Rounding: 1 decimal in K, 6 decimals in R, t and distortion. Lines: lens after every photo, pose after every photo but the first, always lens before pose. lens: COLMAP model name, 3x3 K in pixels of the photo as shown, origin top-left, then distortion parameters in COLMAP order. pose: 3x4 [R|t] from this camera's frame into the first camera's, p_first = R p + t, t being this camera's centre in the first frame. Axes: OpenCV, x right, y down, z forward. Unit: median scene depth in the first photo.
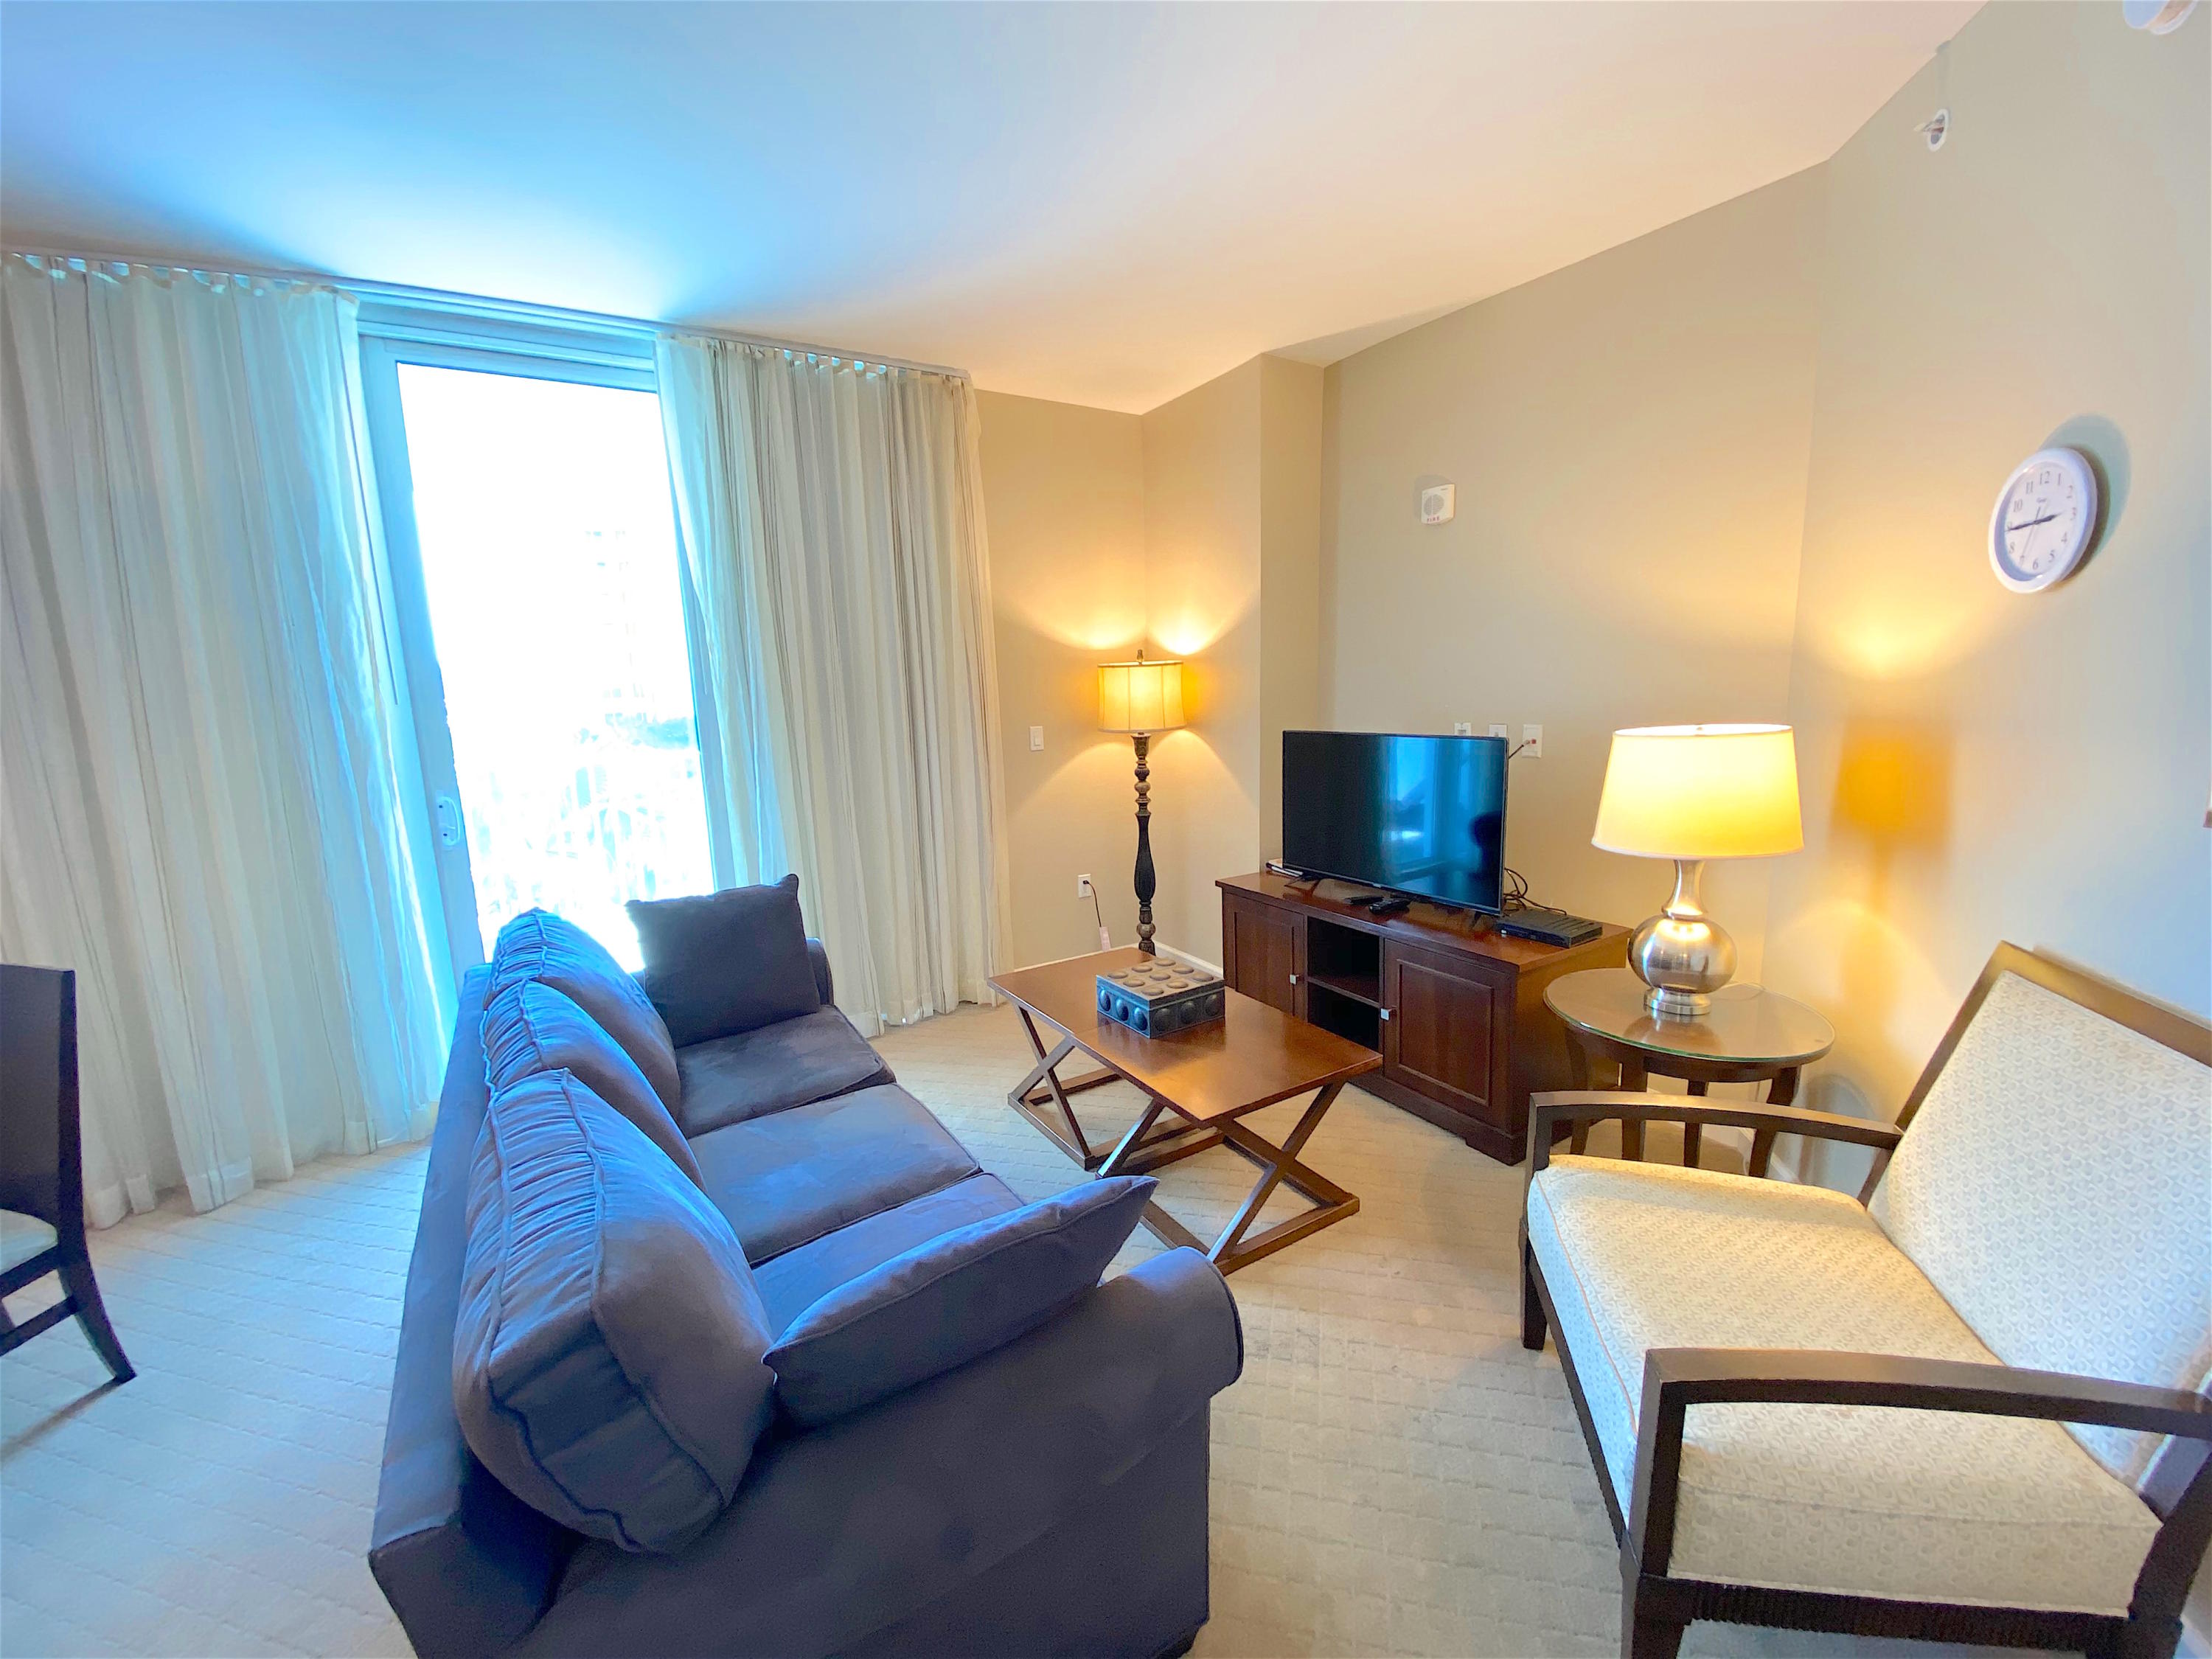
lens RADIAL K [[891.9, 0, 1106.0], [0, 891.9, 829.5], [0, 0, 1]] dist [0.021922, -0.019979]
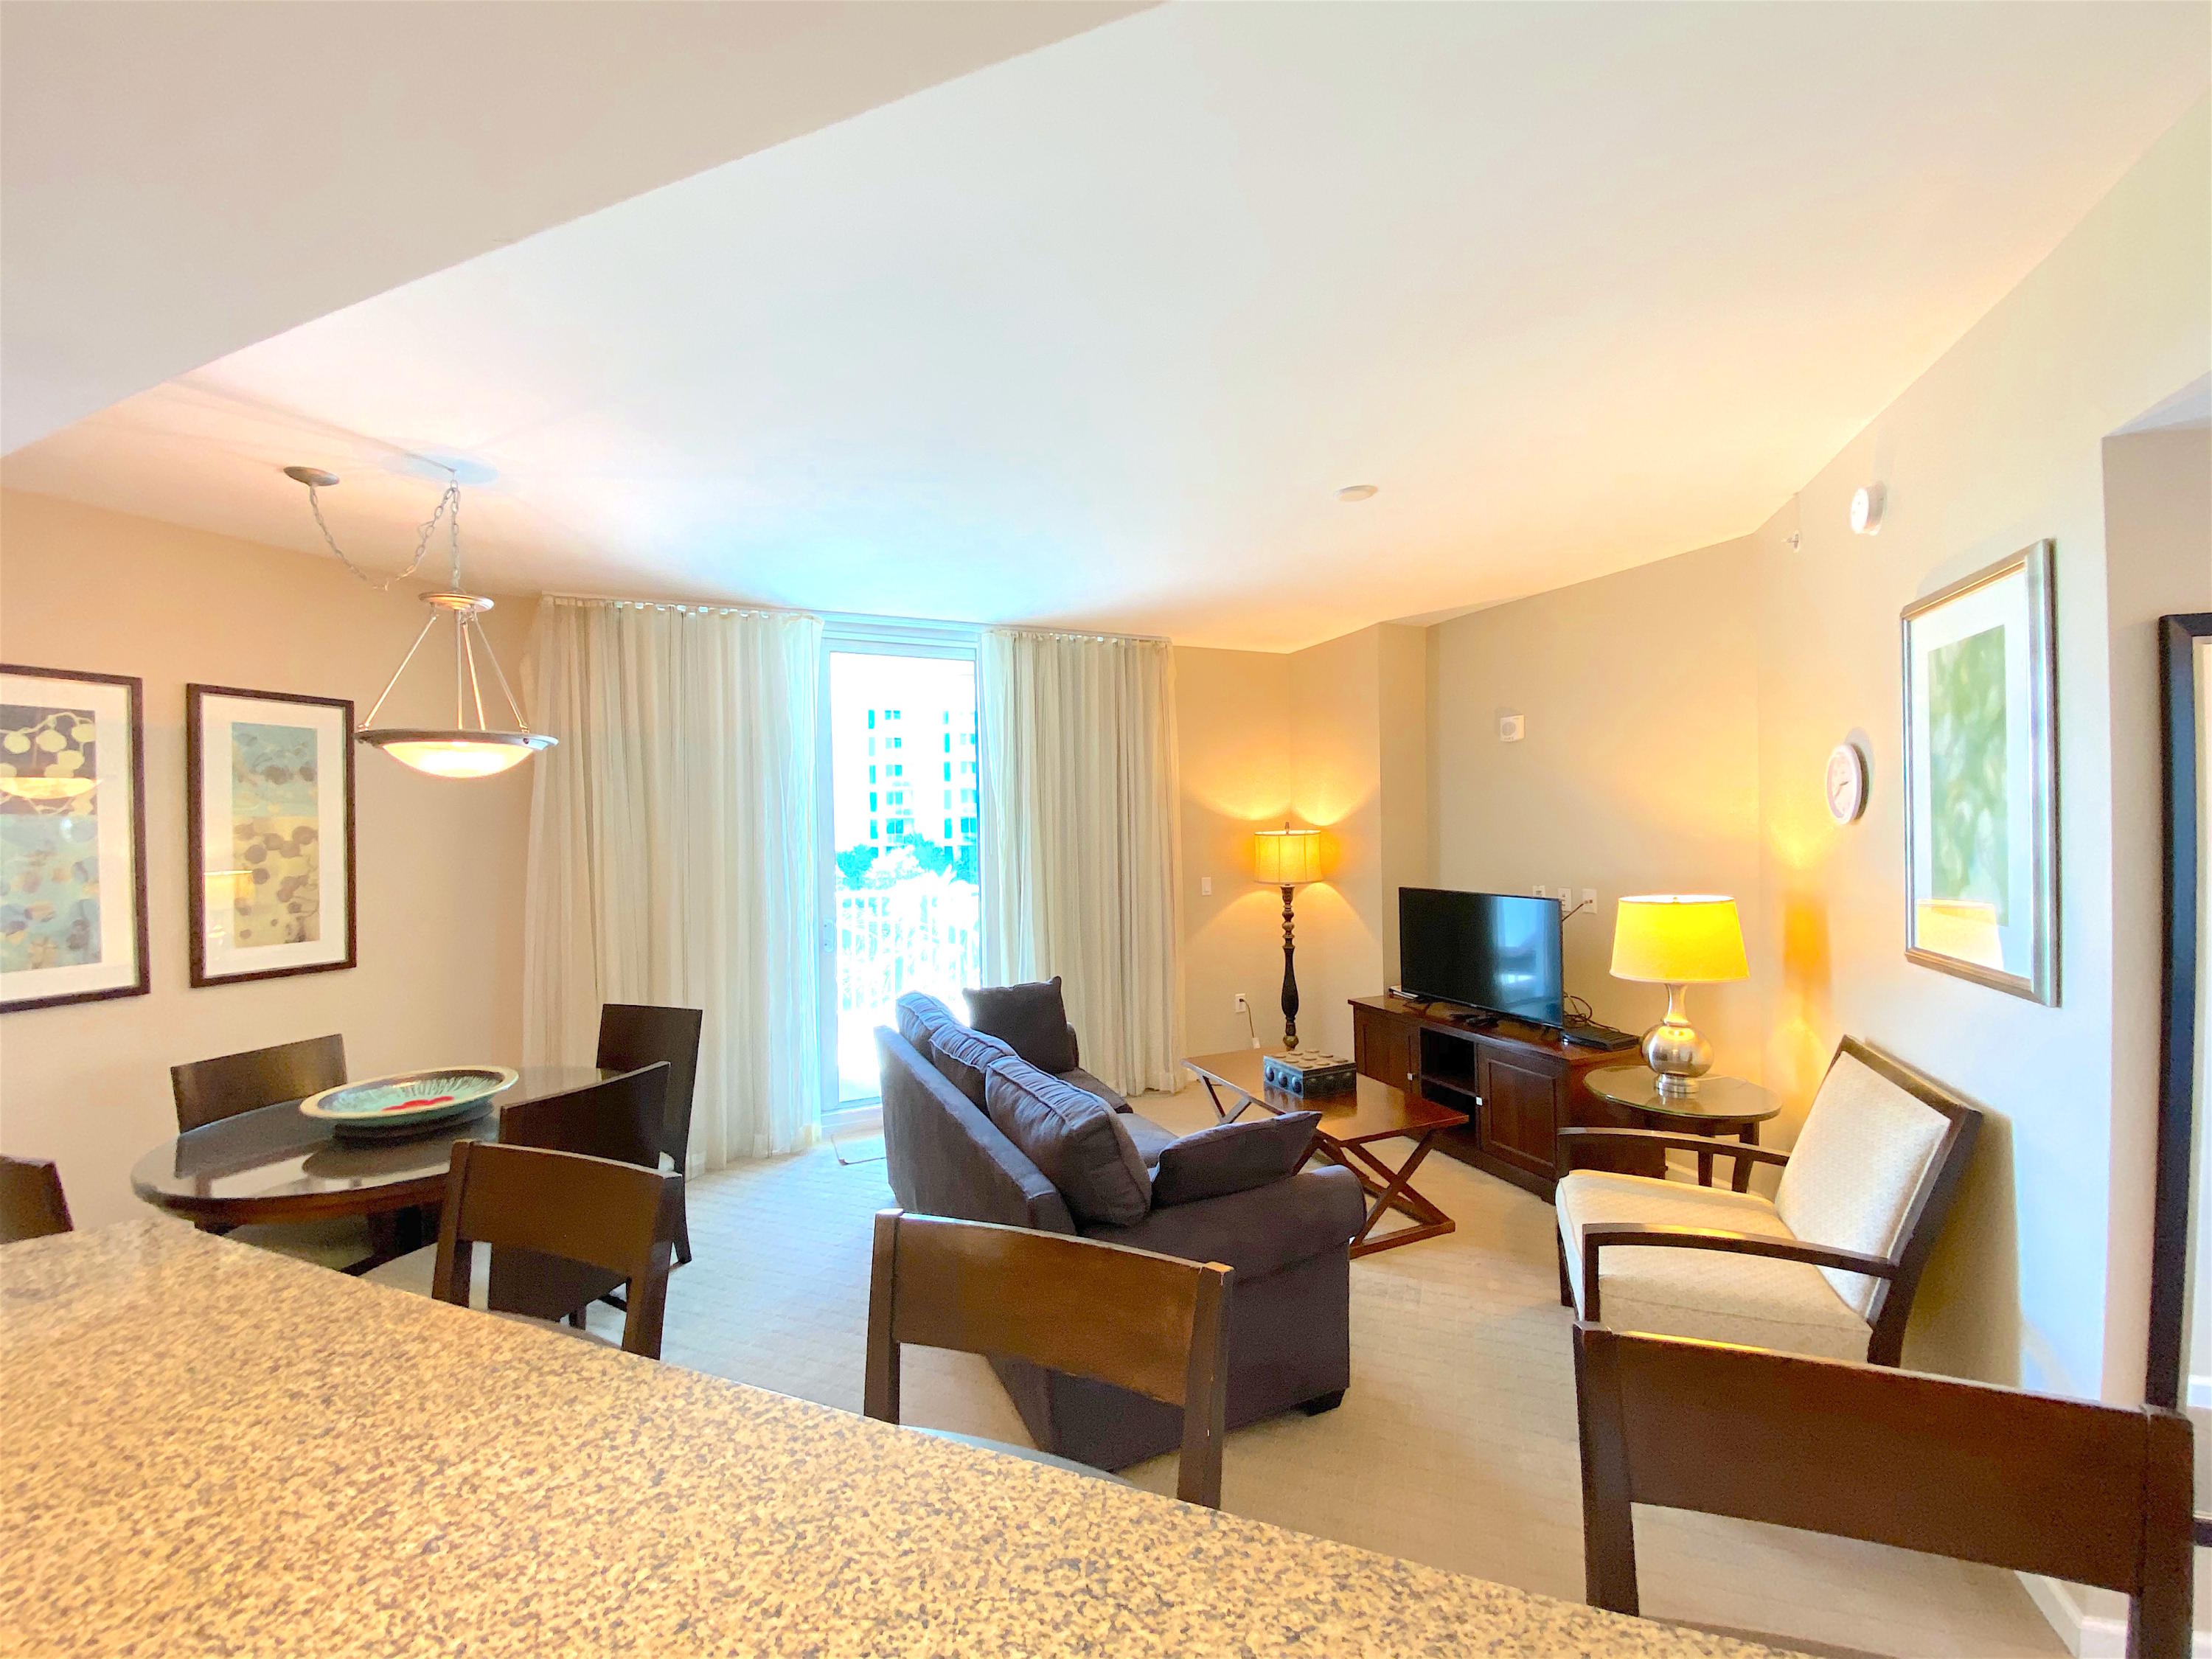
lens RADIAL K [[891.9, 0, 1106.0], [0, 891.9, 829.5], [0, 0, 1]] dist [0.021922, -0.019979]
pose [[0.990192, 0.014245, -0.138989, -0.064351], [-0.035439, 0.987863, -0.151229, 0.028603], [0.135148, 0.154672, 0.978679, -0.475073]]
